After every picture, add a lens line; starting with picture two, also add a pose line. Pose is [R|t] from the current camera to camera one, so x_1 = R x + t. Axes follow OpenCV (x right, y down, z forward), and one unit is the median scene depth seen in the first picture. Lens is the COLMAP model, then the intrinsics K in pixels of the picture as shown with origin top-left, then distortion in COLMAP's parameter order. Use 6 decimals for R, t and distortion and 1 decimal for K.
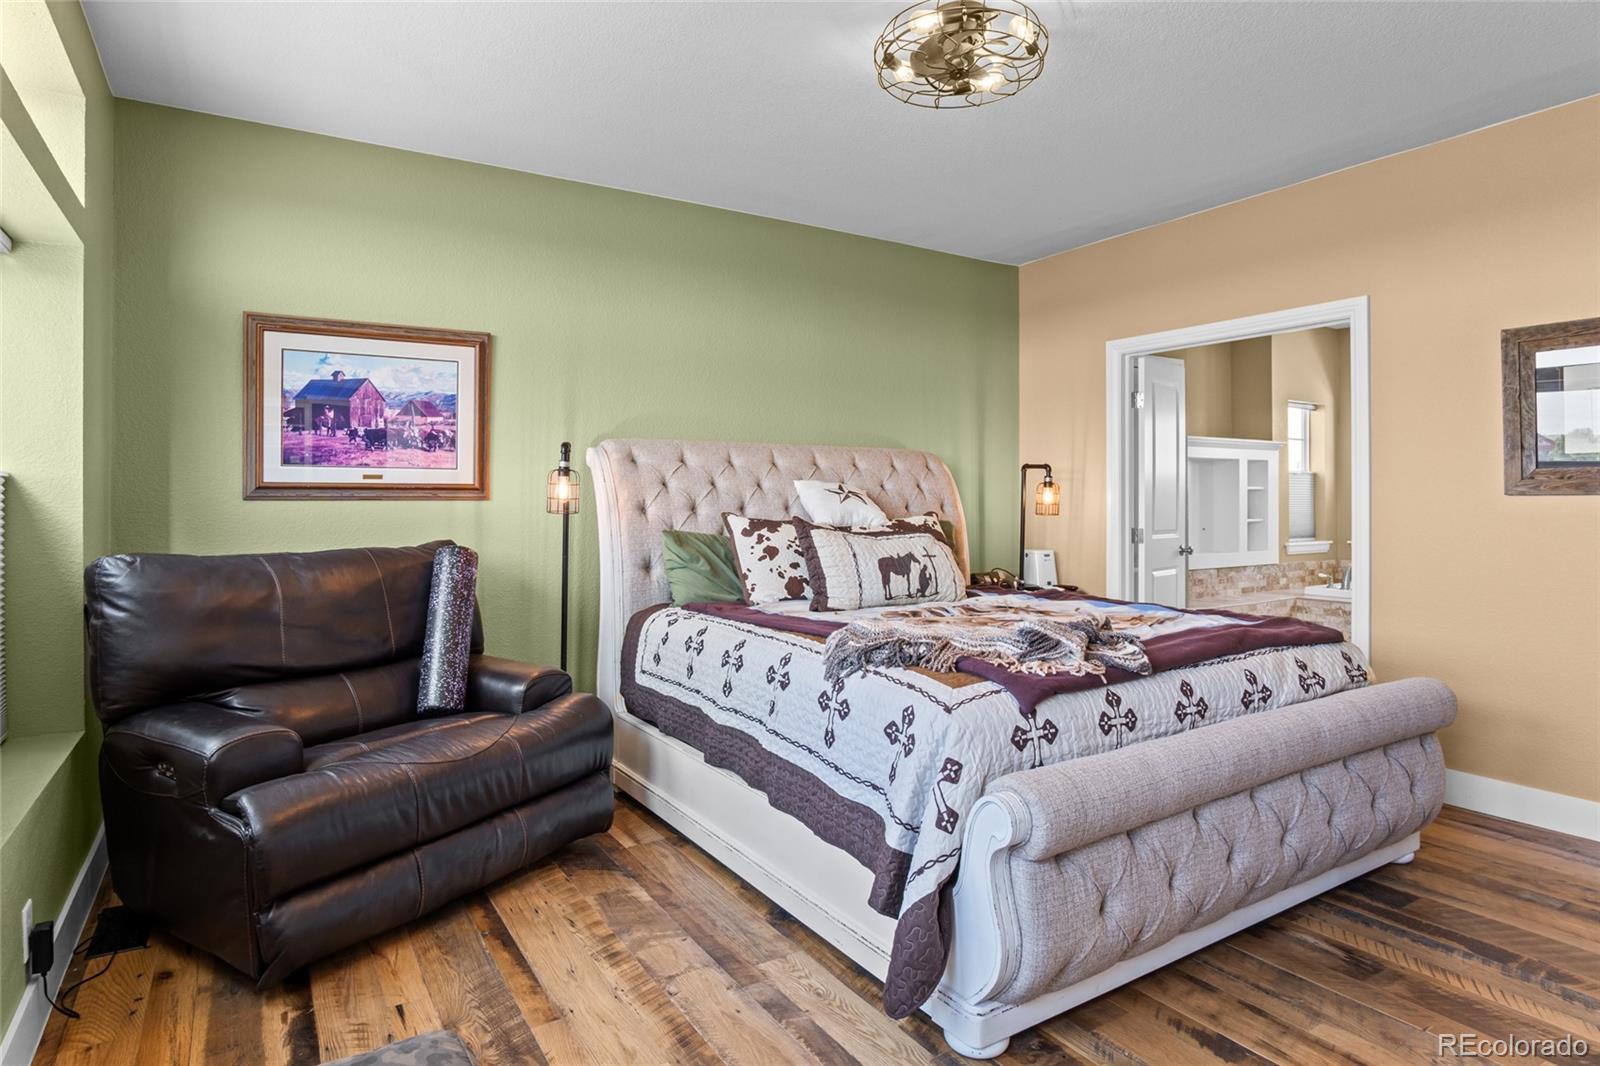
lens RADIAL K [[875.2, 0, 798.8], [0, 875.2, 497.1], [0, 0, 1]] dist [-0.031832, 0.006118]
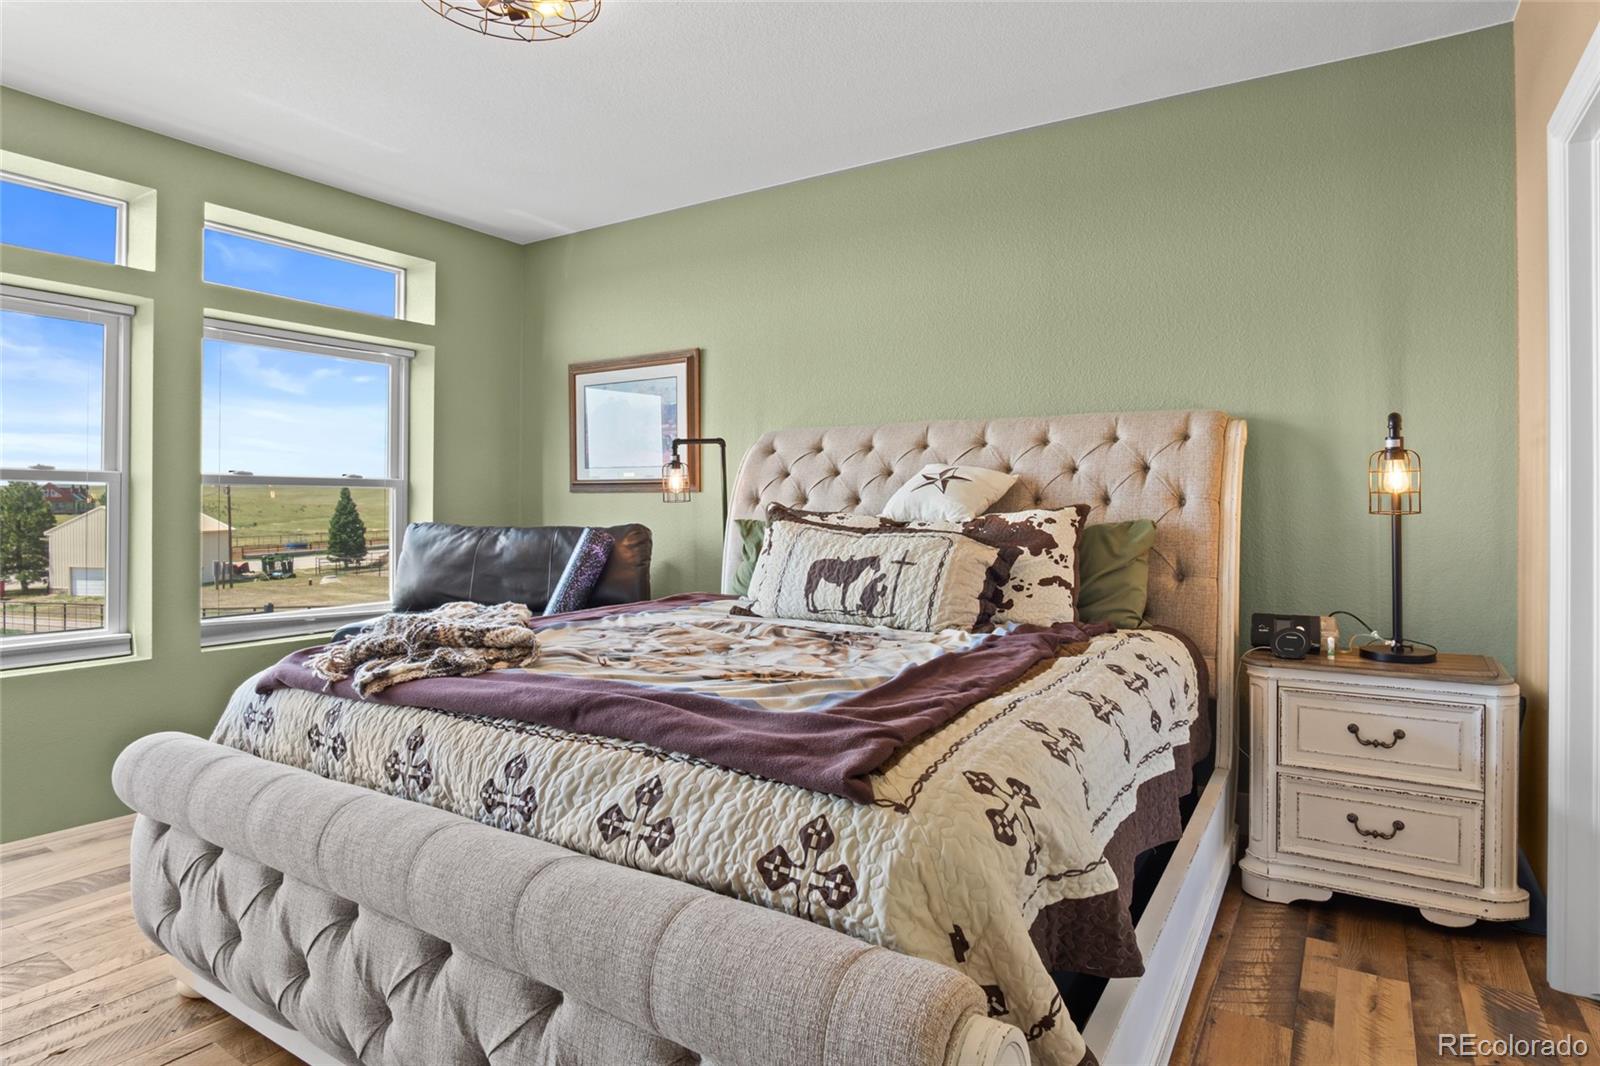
lens RADIAL K [[875.2, 0, 816.3], [0, 875.2, 502.1], [0, 0, 1]] dist [-0.031832, 0.006118]
pose [[0.457724, 0.001303, -0.889093, 0.847326], [0.004629, 0.999982, 0.003849, 0.015962], [0.889082, -0.005878, 0.457710, 0.681975]]
